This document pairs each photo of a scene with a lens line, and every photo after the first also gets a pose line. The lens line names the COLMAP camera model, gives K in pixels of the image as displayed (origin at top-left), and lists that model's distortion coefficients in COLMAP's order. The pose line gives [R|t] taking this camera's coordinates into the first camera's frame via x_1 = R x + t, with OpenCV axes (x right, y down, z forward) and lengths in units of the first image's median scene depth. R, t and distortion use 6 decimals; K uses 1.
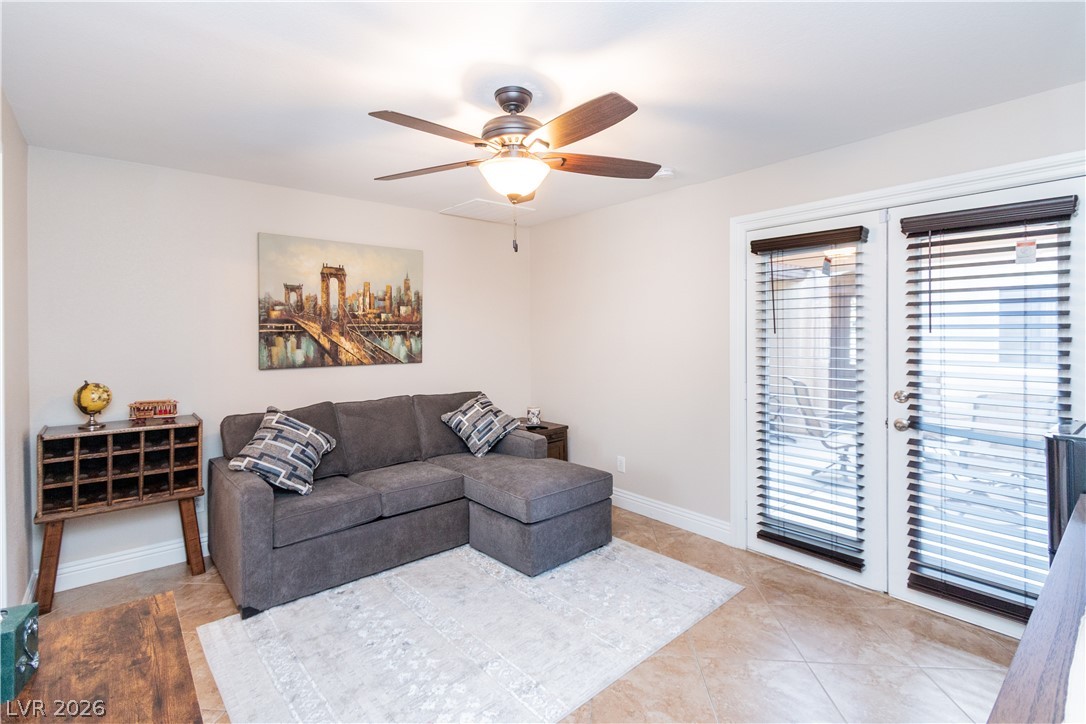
lens RADIAL K [[509.5, 0, 531.7], [0, 509.5, 330.7], [0, 0, 1]] dist [0.008167, -0.001849]
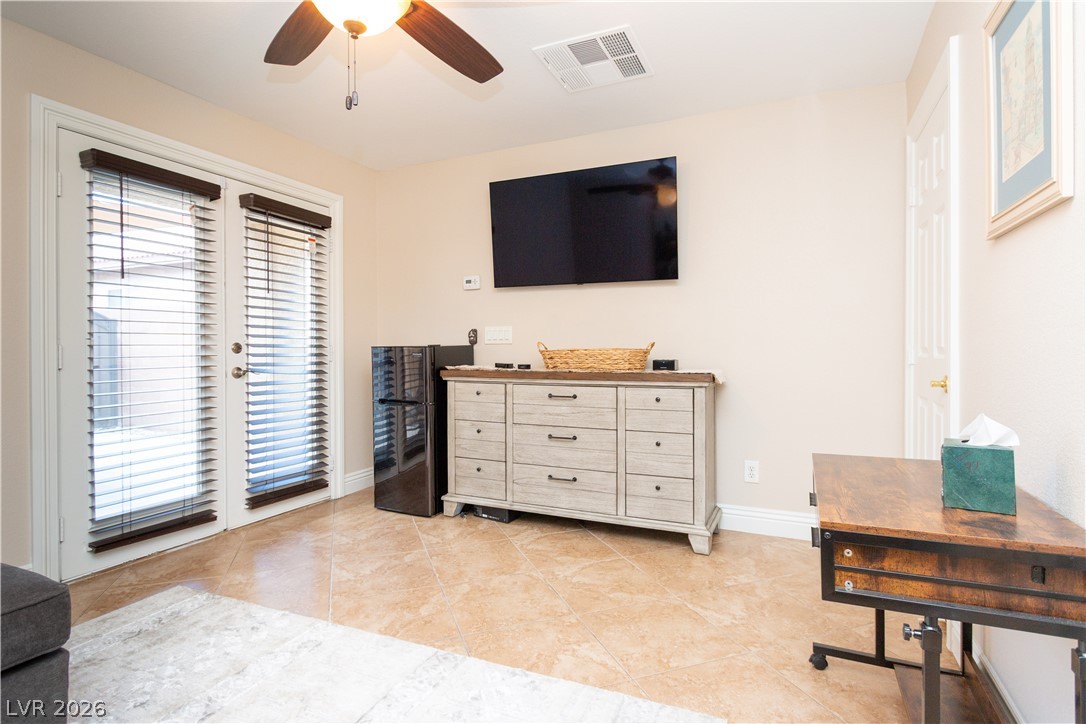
lens RADIAL K [[554.8, 0, 542.8], [0, 554.8, 355.7], [0, 0, 1]] dist [0.000283, 0.000119]
pose [[-0.423284, -0.004305, 0.905987, -0.645012], [-0.003639, 0.999989, 0.003051, 0.133072], [-0.905990, -0.002005, -0.423295, 0.872286]]
